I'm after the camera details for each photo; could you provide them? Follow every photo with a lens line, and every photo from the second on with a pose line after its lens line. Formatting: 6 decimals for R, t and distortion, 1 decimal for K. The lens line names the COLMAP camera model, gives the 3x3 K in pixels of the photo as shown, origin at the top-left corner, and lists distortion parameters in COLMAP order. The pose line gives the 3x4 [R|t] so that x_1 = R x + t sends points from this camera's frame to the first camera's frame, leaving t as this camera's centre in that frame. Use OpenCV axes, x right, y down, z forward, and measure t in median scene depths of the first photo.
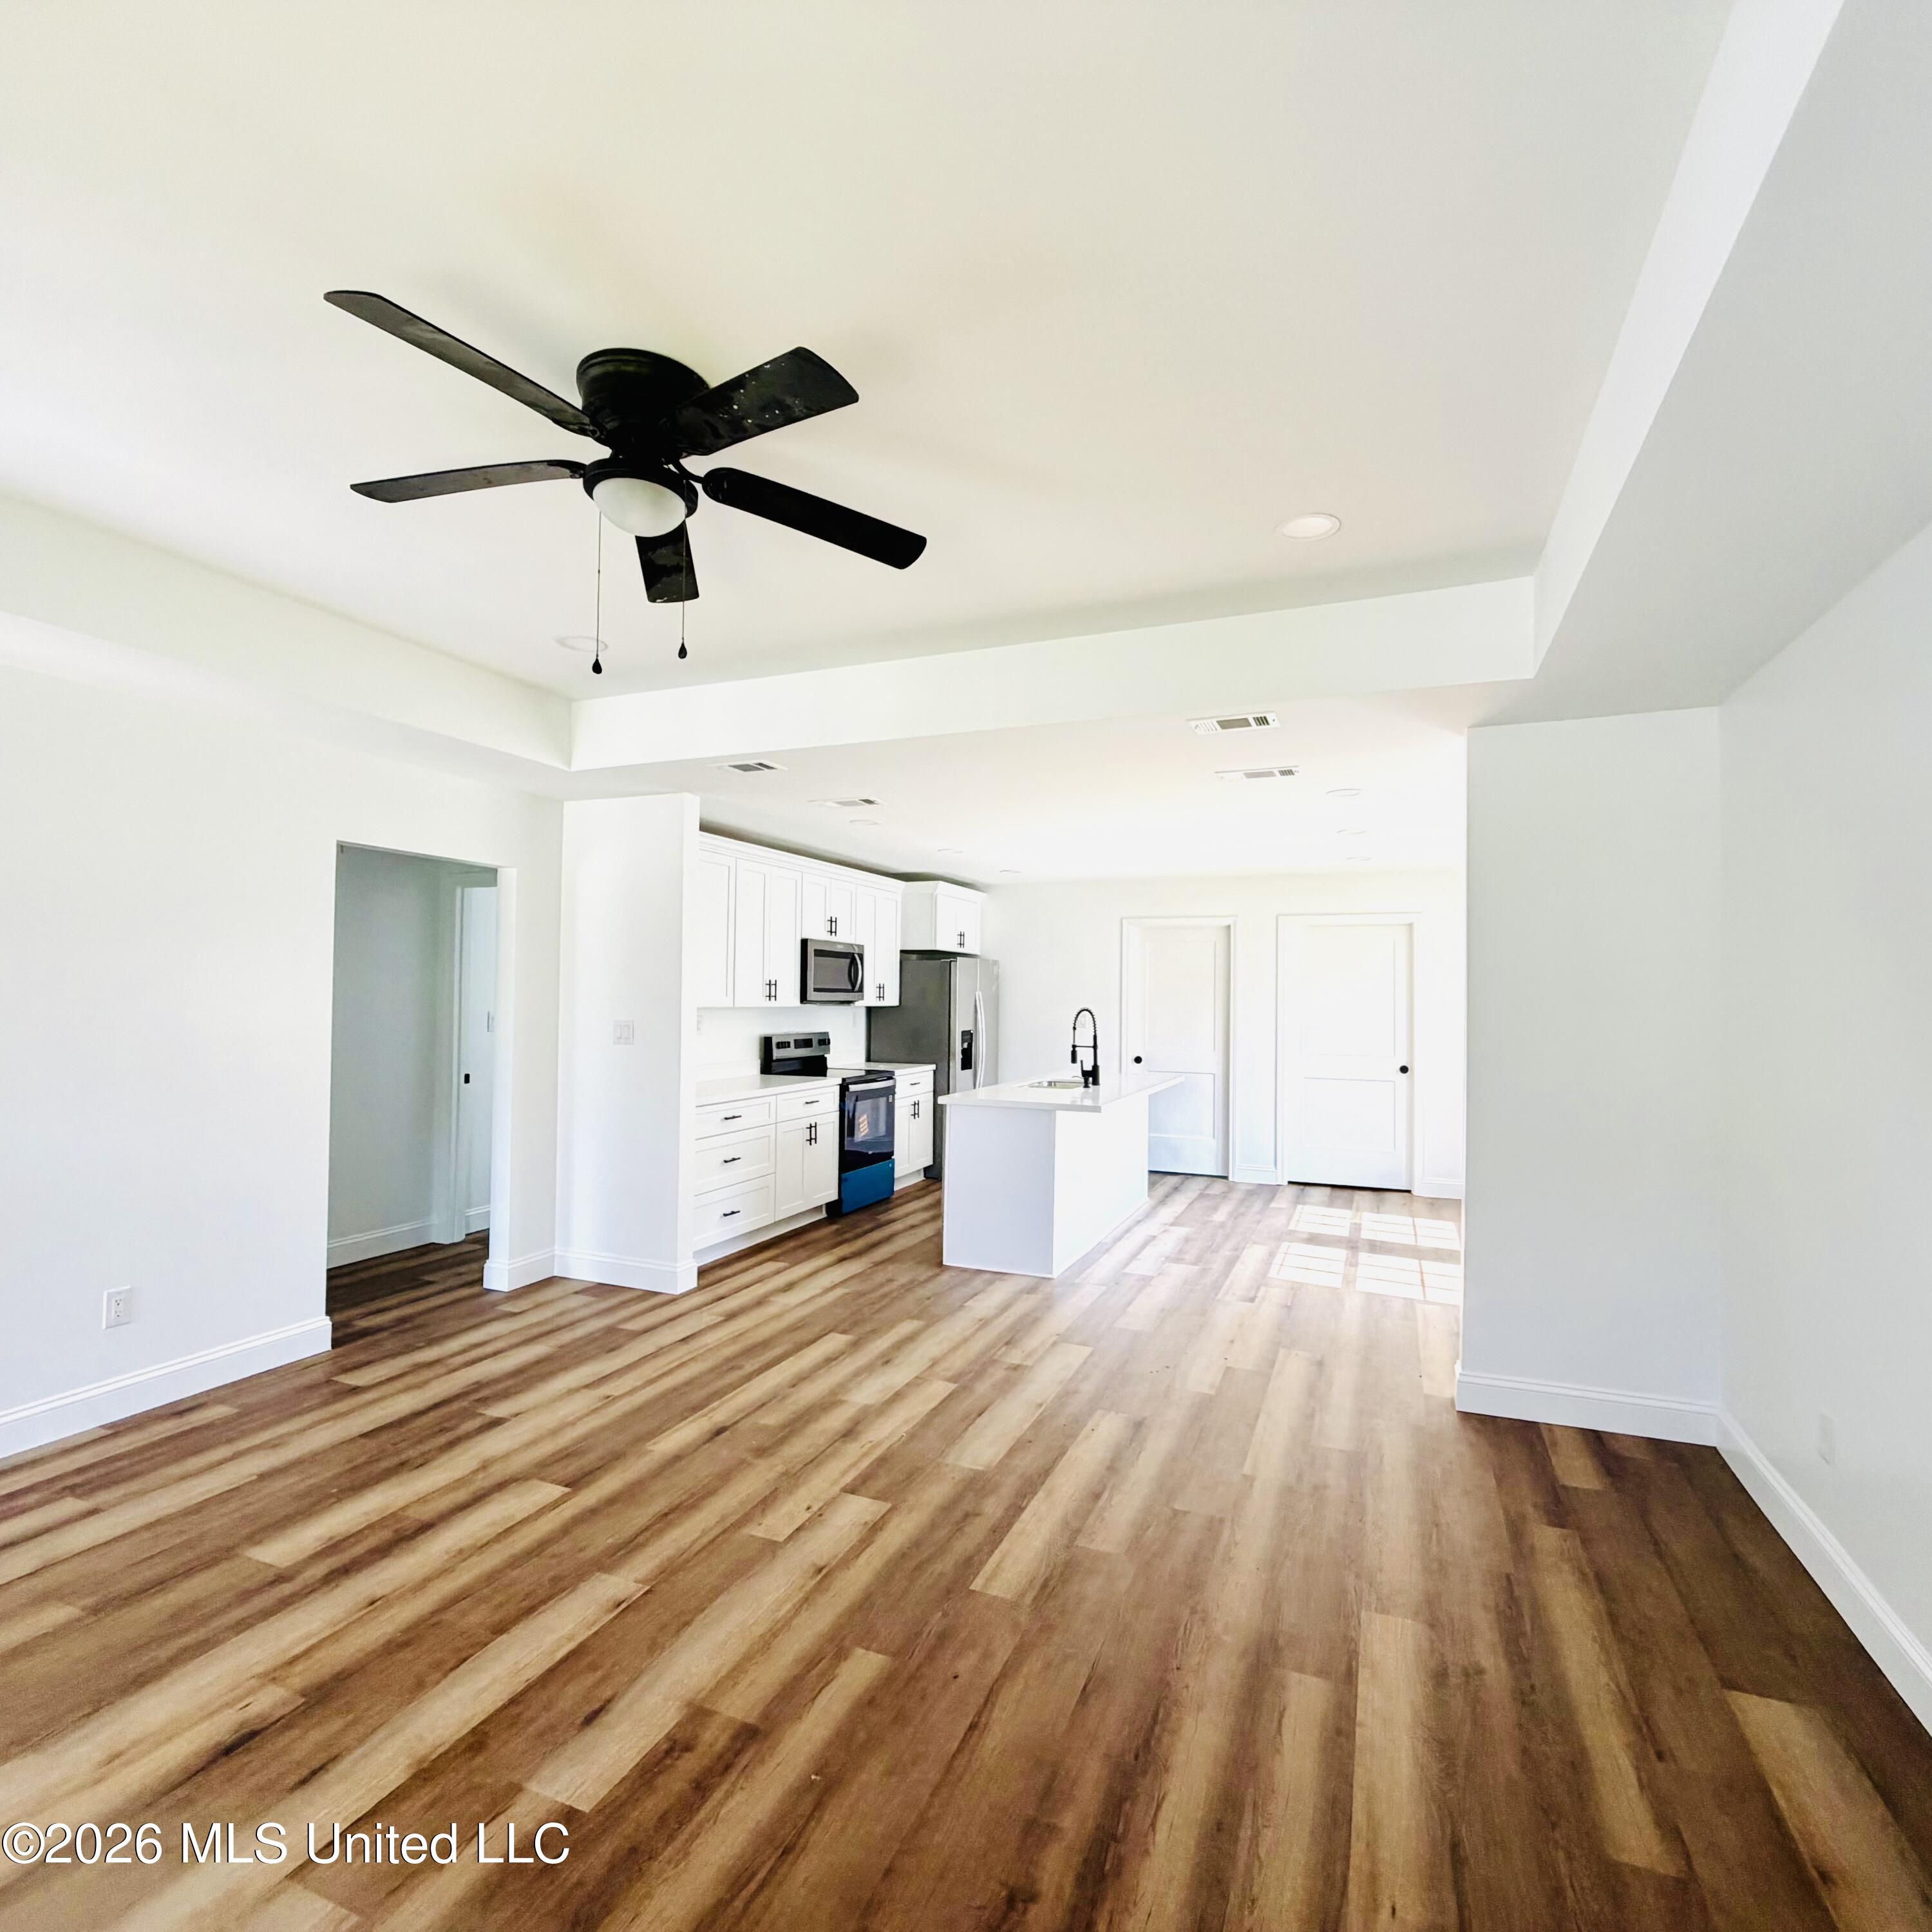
lens RADIAL K [[1025.3, 0, 966.0], [0, 1025.3, 966.0], [0, 0, 1]] dist [-0.002308, 0.000609]
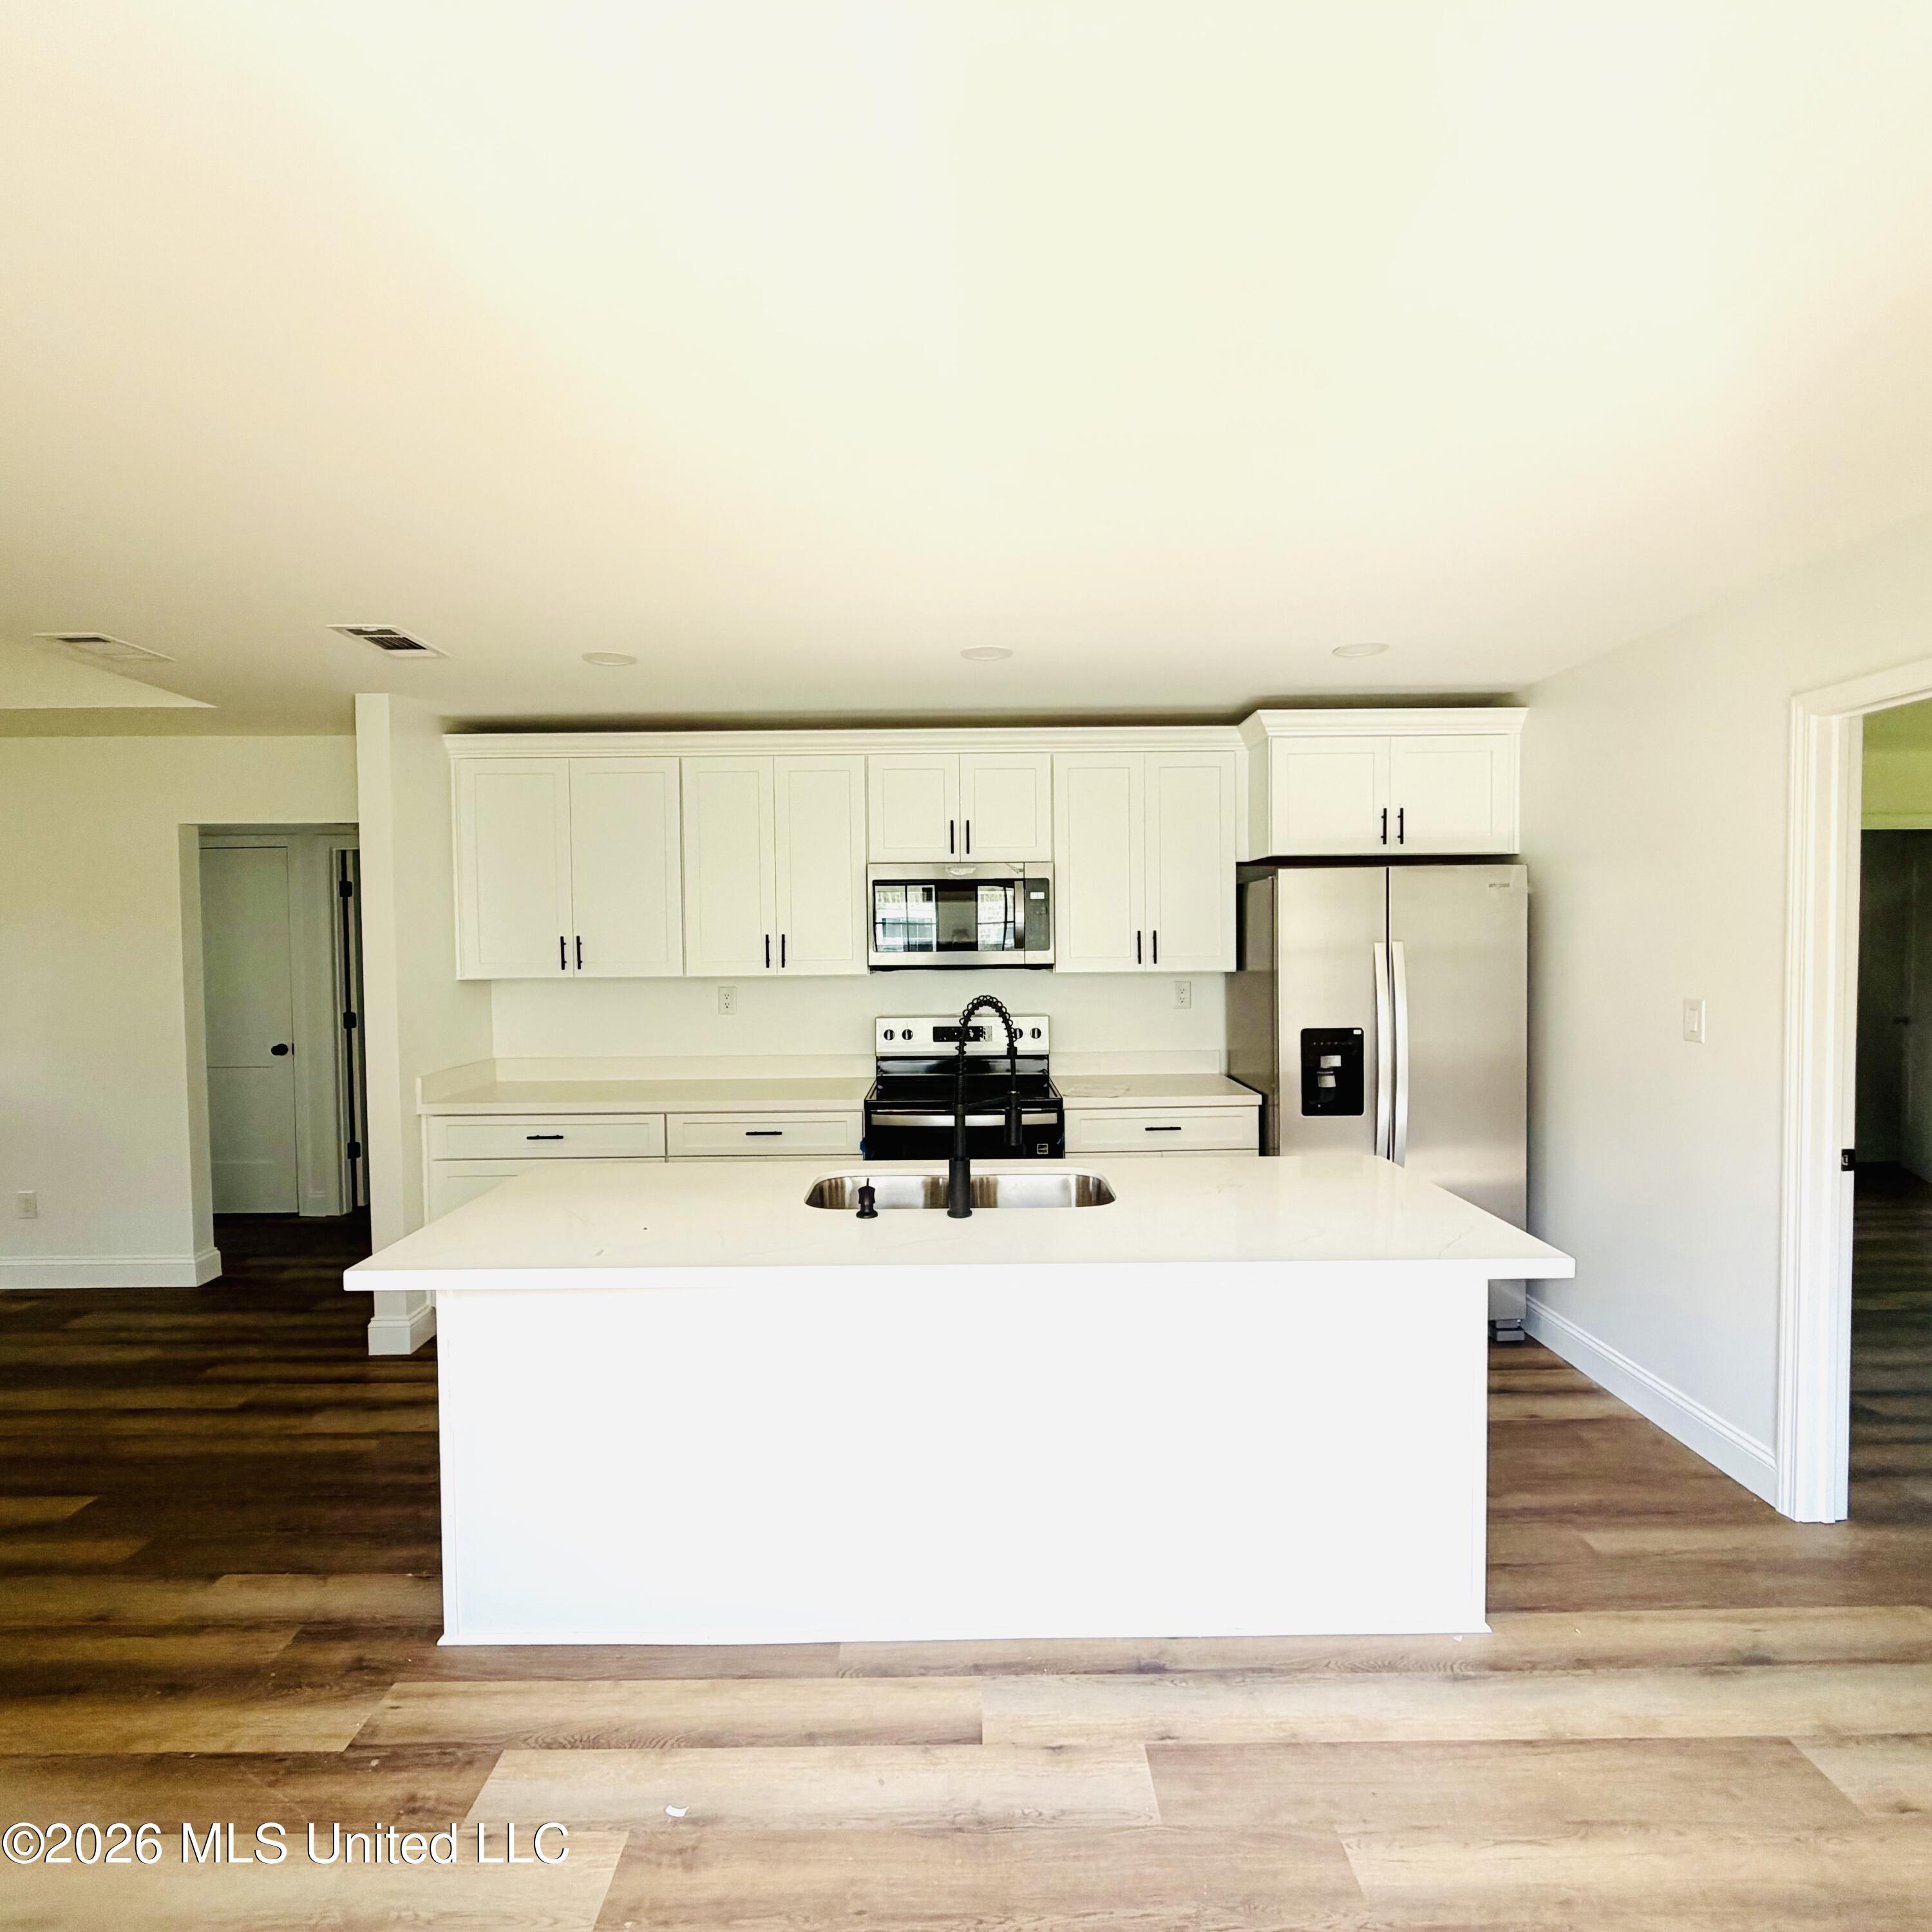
lens RADIAL K [[1025.3, 0, 966.0], [0, 1025.3, 966.0], [0, 0, 1]] dist [-0.002308, 0.000609]
pose [[0.381994, 0.011187, -0.924097, 0.423933], [0.041813, 0.998694, 0.029375, 0.017953], [0.923219, -0.049861, 0.381027, 0.806624]]
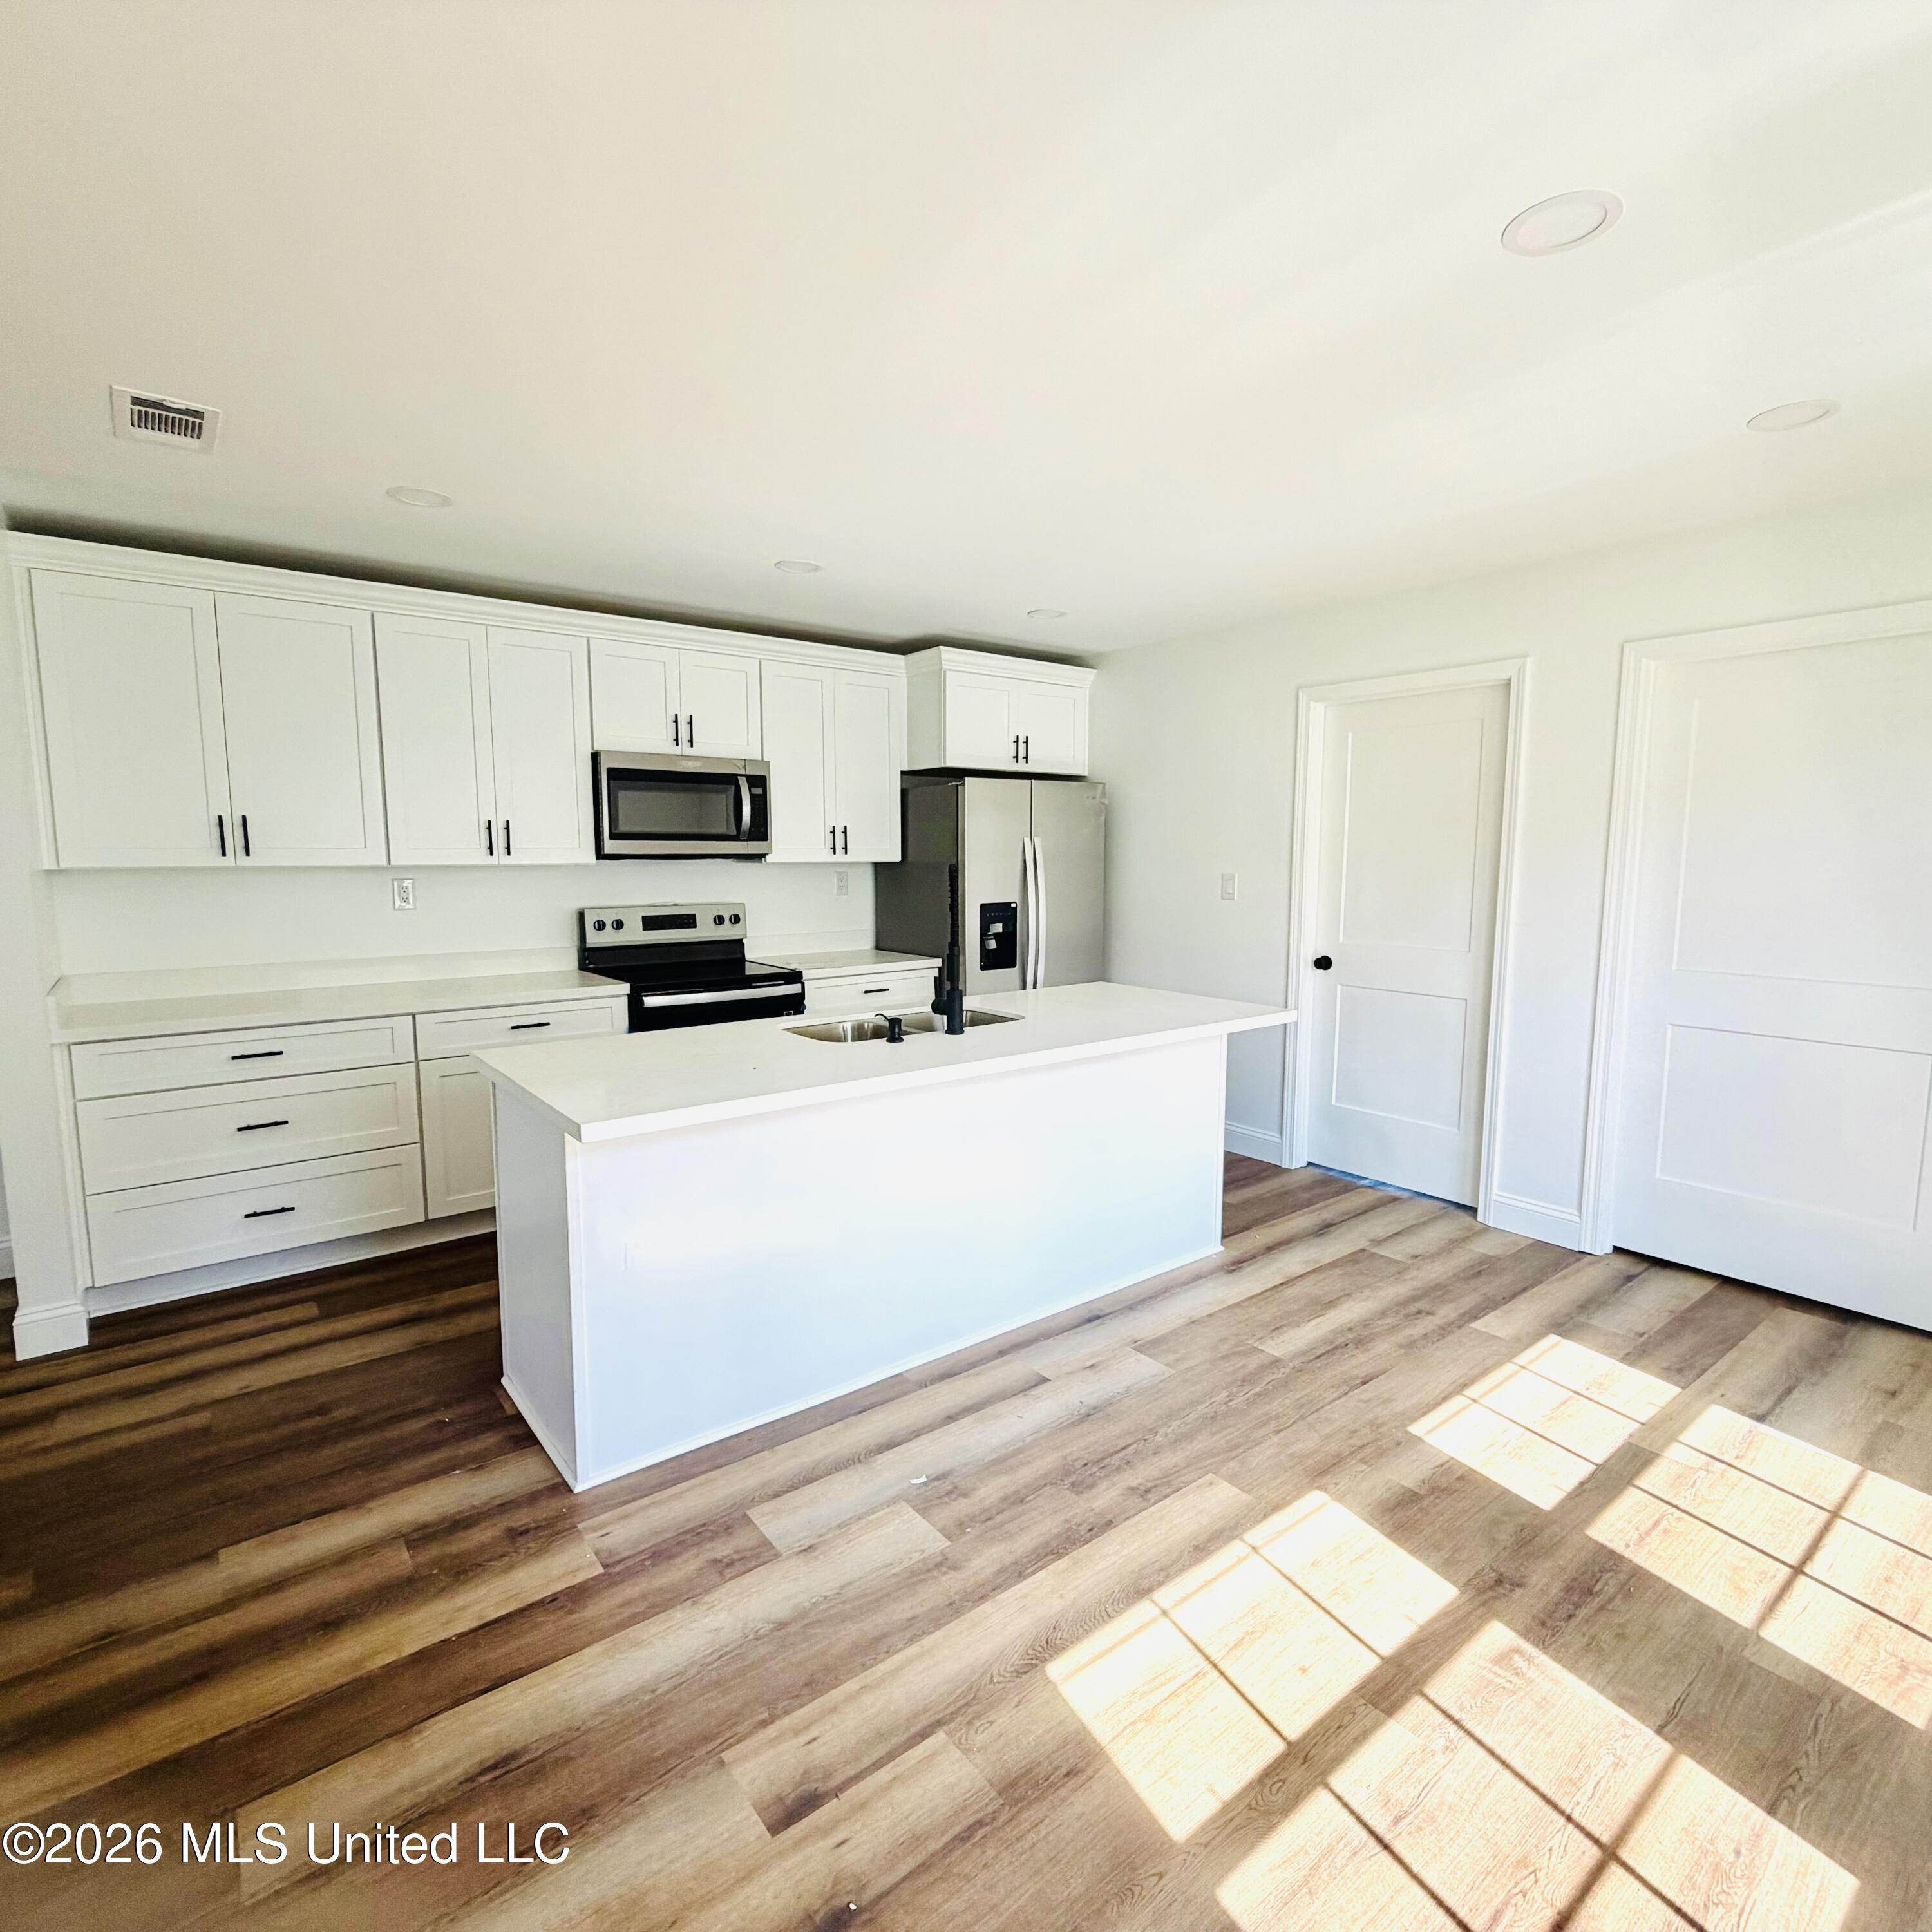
lens RADIAL K [[1025.3, 0, 966.0], [0, 1025.3, 966.0], [0, 0, 1]] dist [-0.002308, 0.000609]
pose [[0.868221, 0.044977, -0.494135, 0.331764], [0.024235, 0.990851, 0.132770, 0.023389], [0.495586, -0.127249, 0.859187, 0.565170]]
